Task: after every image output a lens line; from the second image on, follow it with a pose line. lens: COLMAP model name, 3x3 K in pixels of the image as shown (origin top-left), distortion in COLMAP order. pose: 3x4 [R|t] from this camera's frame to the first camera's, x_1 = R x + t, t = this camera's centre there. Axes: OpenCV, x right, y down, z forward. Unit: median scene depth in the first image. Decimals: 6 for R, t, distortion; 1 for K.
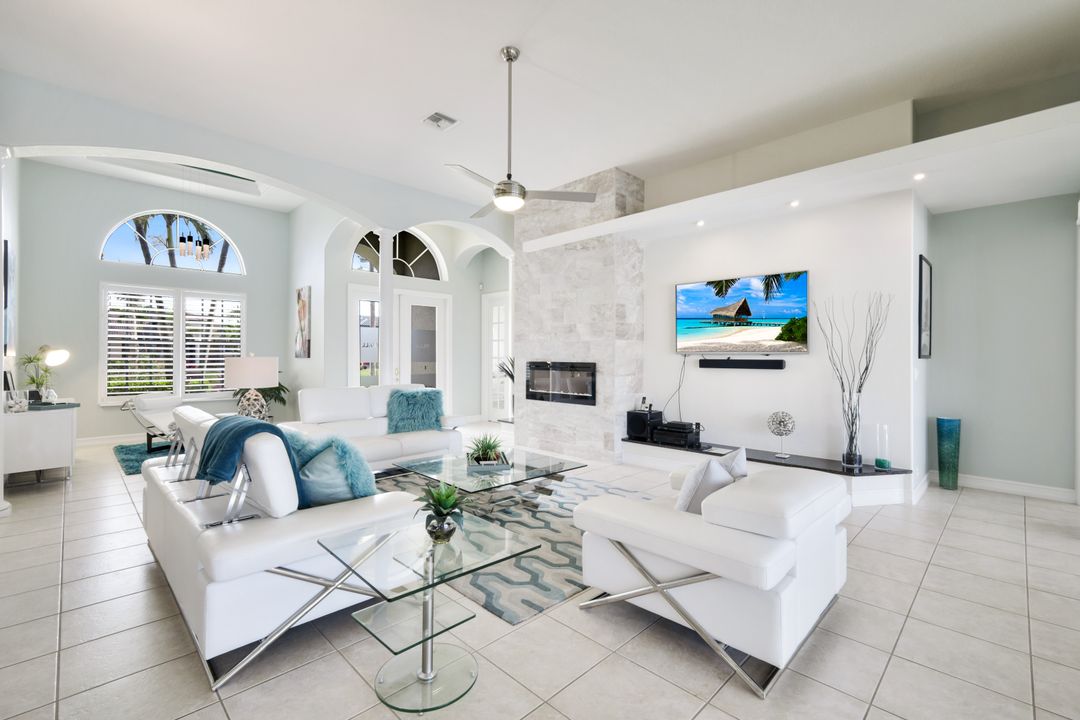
lens RADIAL K [[476.8, 0, 534.0], [0, 476.8, 359.0], [0, 0, 1]] dist [-0.001519, 0.000329]
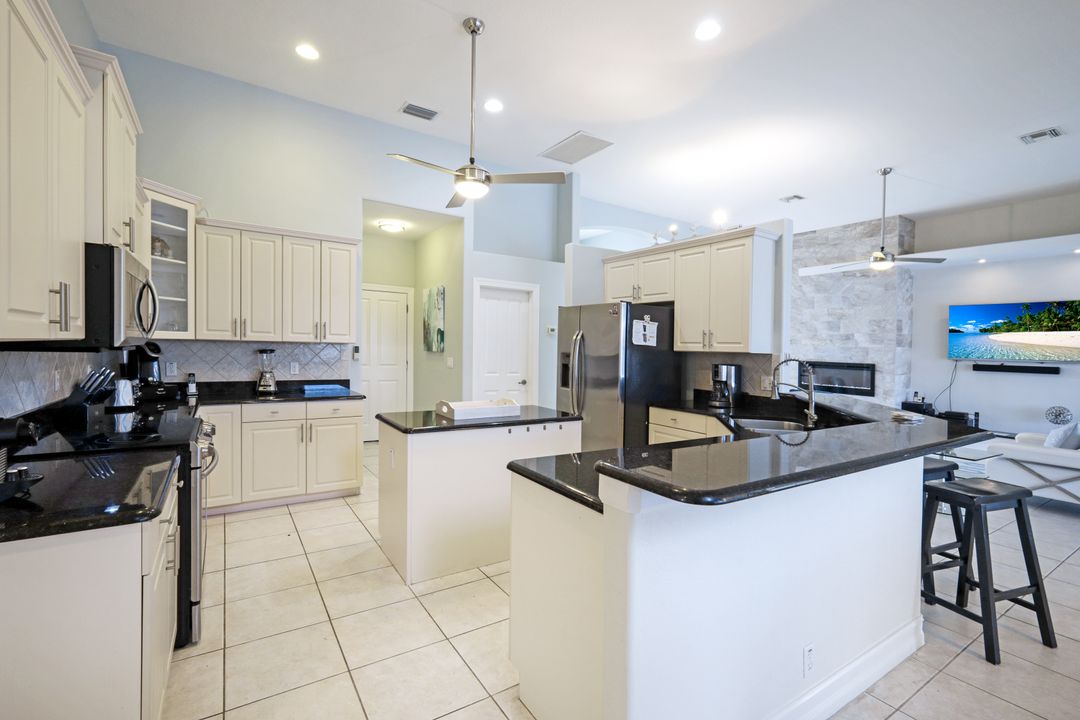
lens RADIAL K [[476.8, 0, 545.8], [0, 476.8, 356.7], [0, 0, 1]] dist [-0.001519, 0.000329]
pose [[0.977403, 0.027630, -0.209570, -0.479291], [-0.024630, 0.999554, 0.016912, -0.012033], [0.209944, -0.011368, 0.977647, -0.472901]]
